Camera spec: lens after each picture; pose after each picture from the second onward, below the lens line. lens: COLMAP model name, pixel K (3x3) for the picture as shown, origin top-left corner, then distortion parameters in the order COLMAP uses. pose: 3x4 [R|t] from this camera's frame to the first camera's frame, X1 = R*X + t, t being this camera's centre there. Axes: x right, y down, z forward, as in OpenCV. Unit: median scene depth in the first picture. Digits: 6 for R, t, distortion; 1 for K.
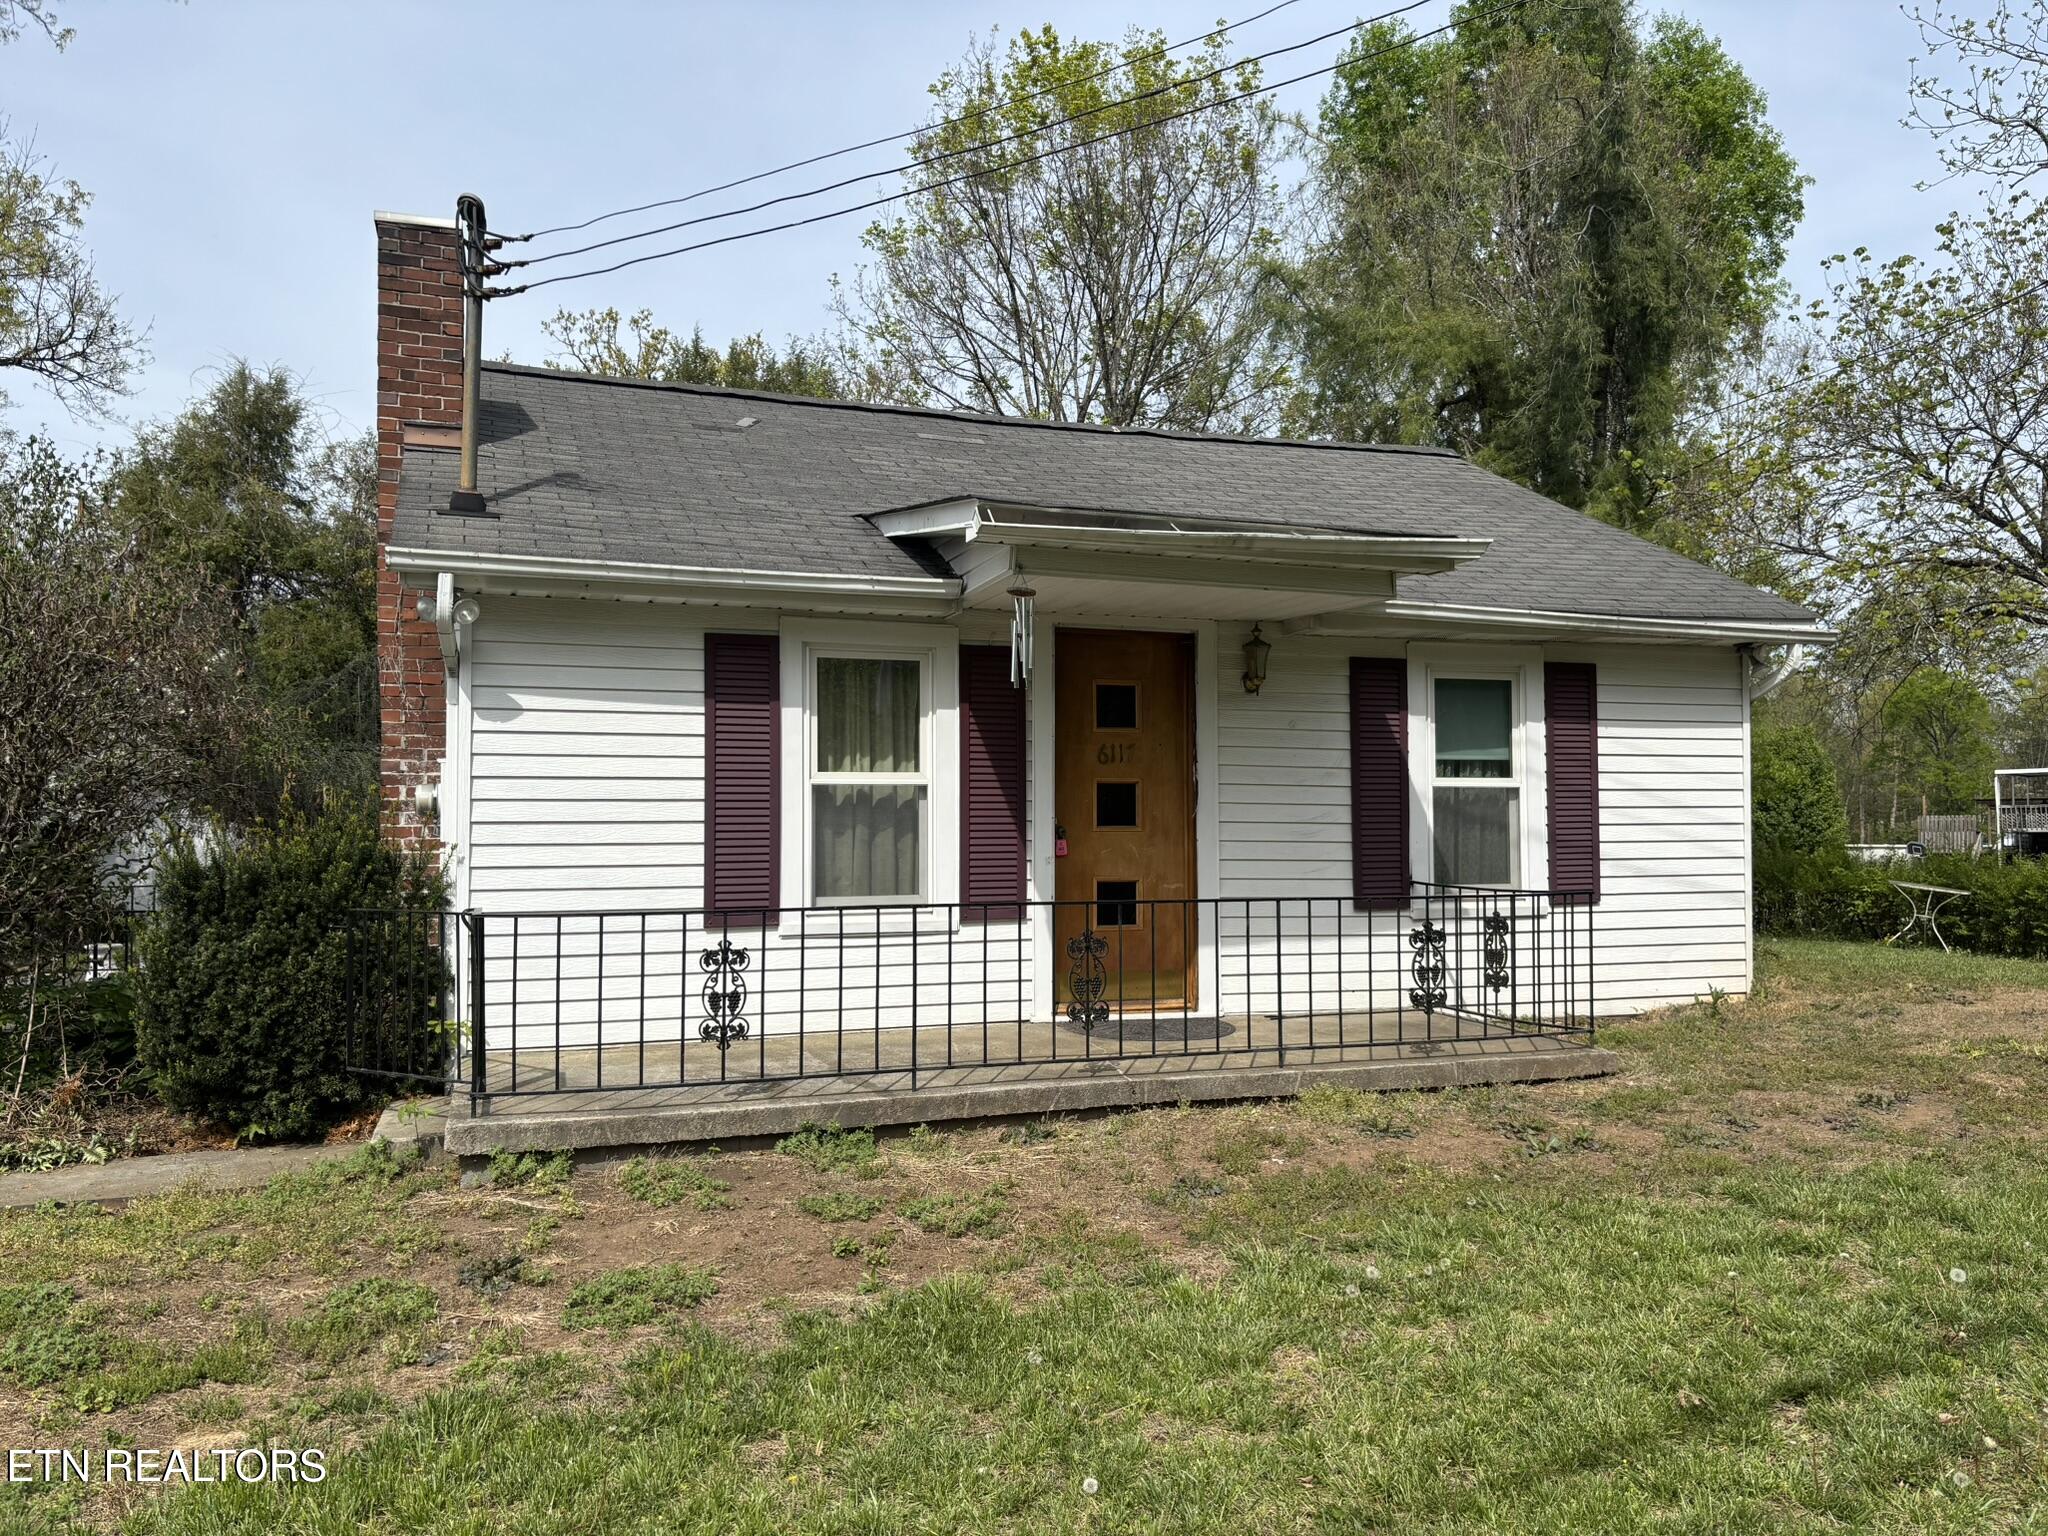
lens RADIAL K [[1540.1, 0, 1031.3], [0, 1540.1, 766.0], [0, 0, 1]] dist [0.021224, -0.033813]
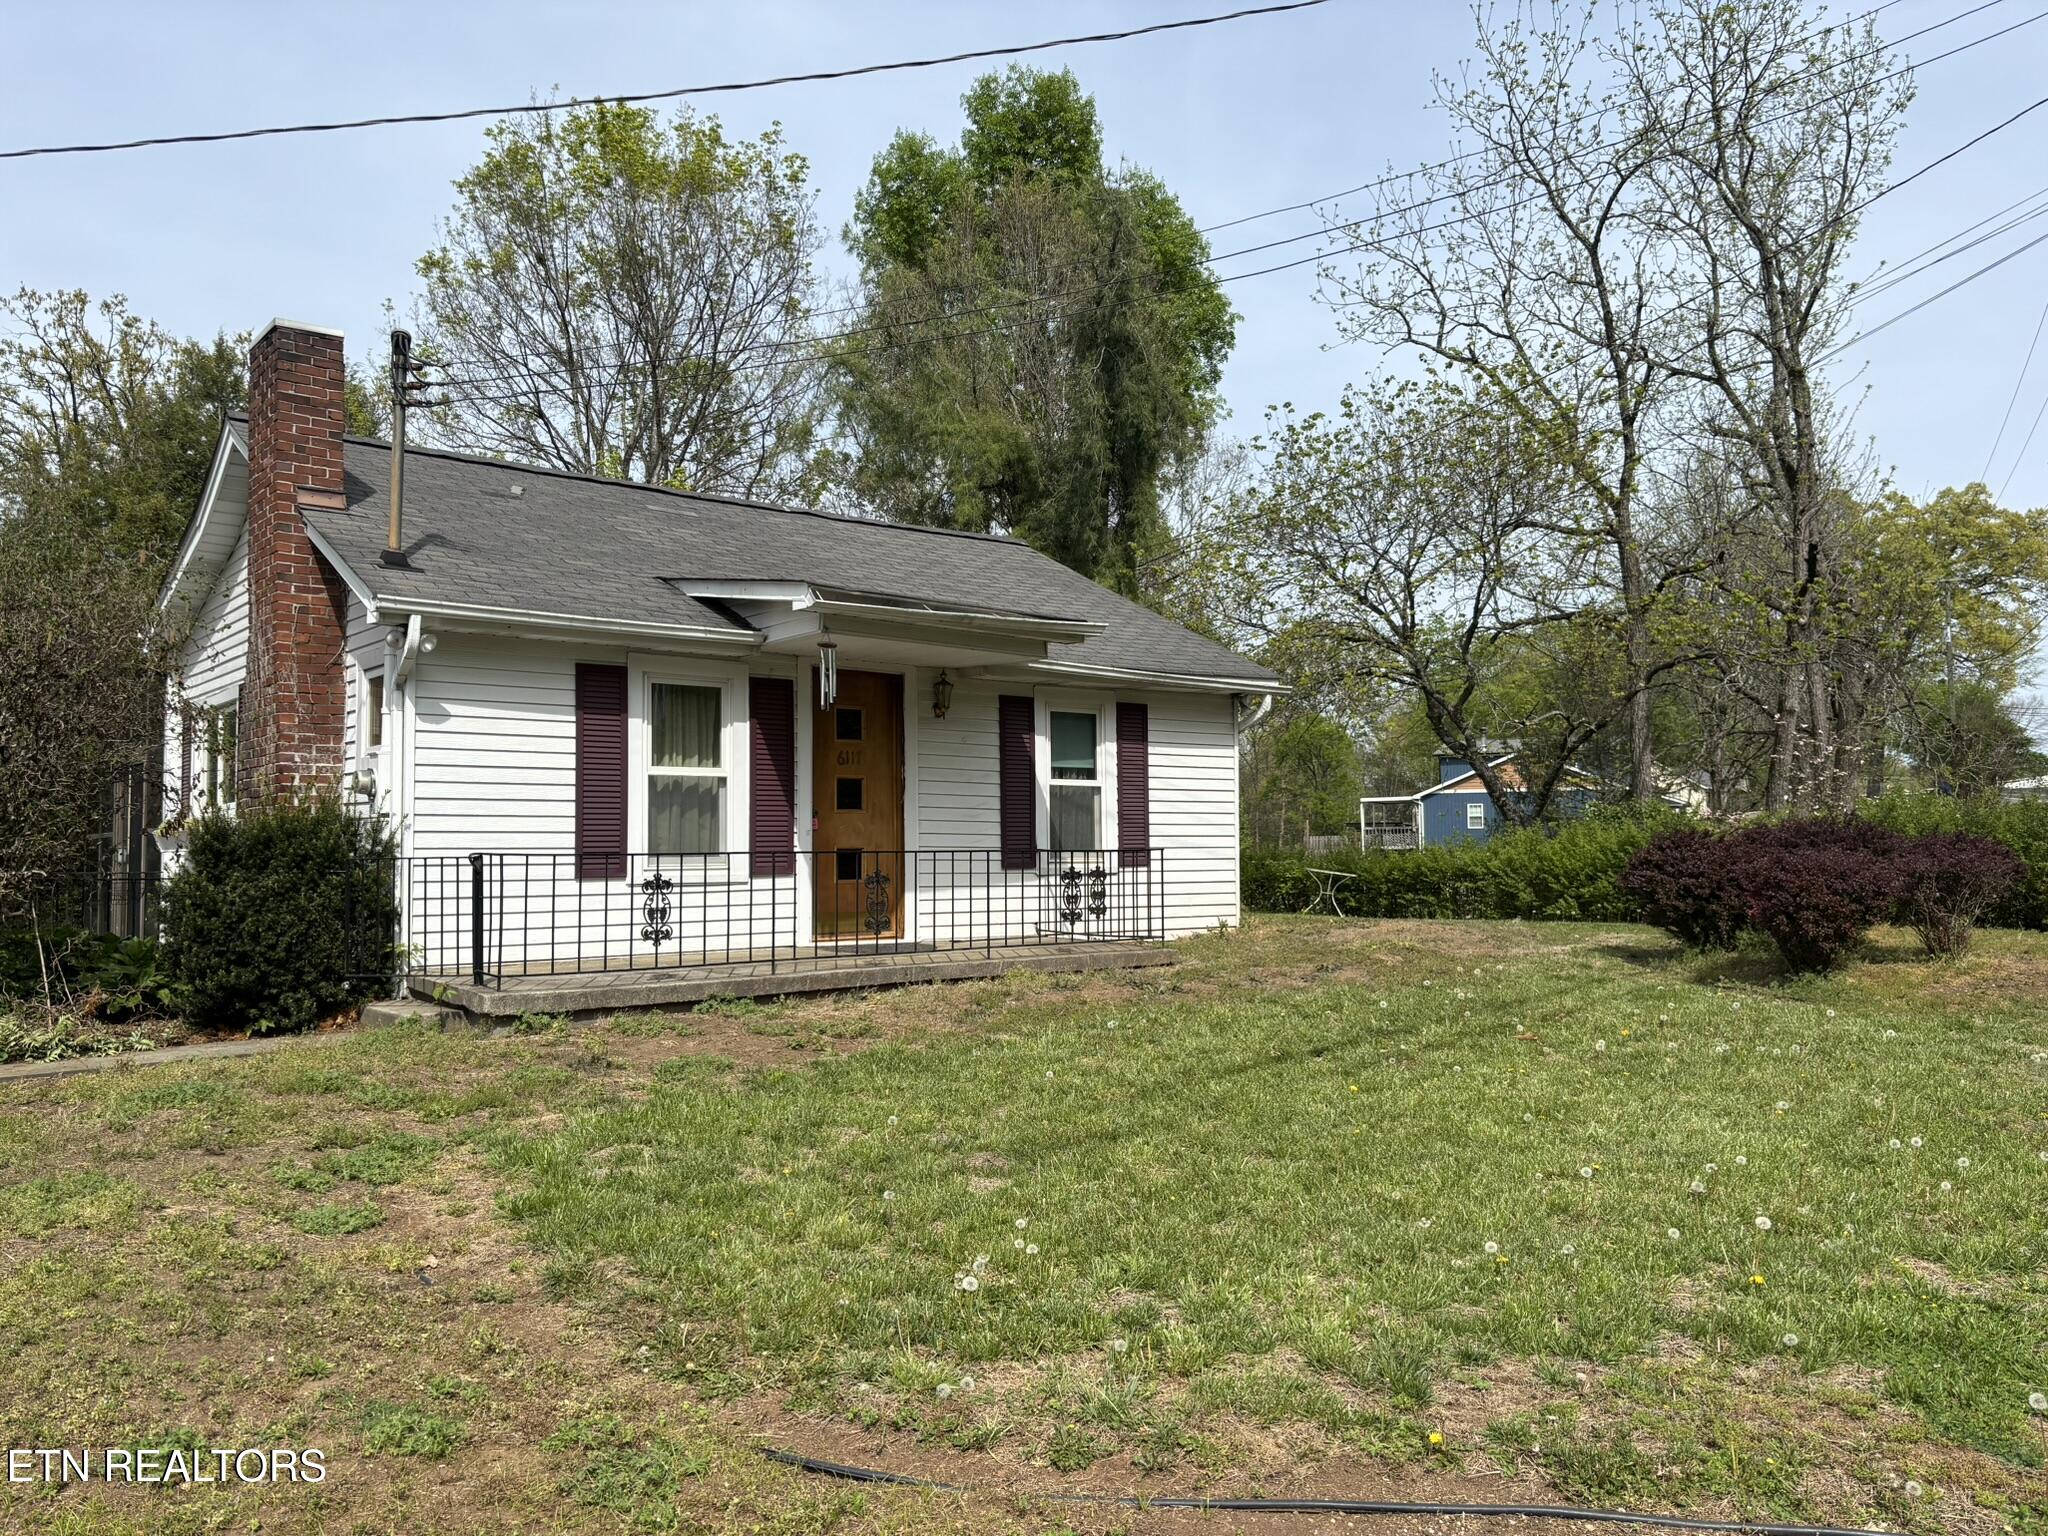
lens RADIAL K [[1540.1, 0, 1027.2], [0, 1540.1, 777.6], [0, 0, 1]] dist [0.021224, -0.033813]
pose [[0.940385, 0.012389, 0.339886, -0.247918], [-0.008811, 0.999888, -0.012069, 0.023554], [-0.339997, 0.008355, 0.940389, -0.353014]]
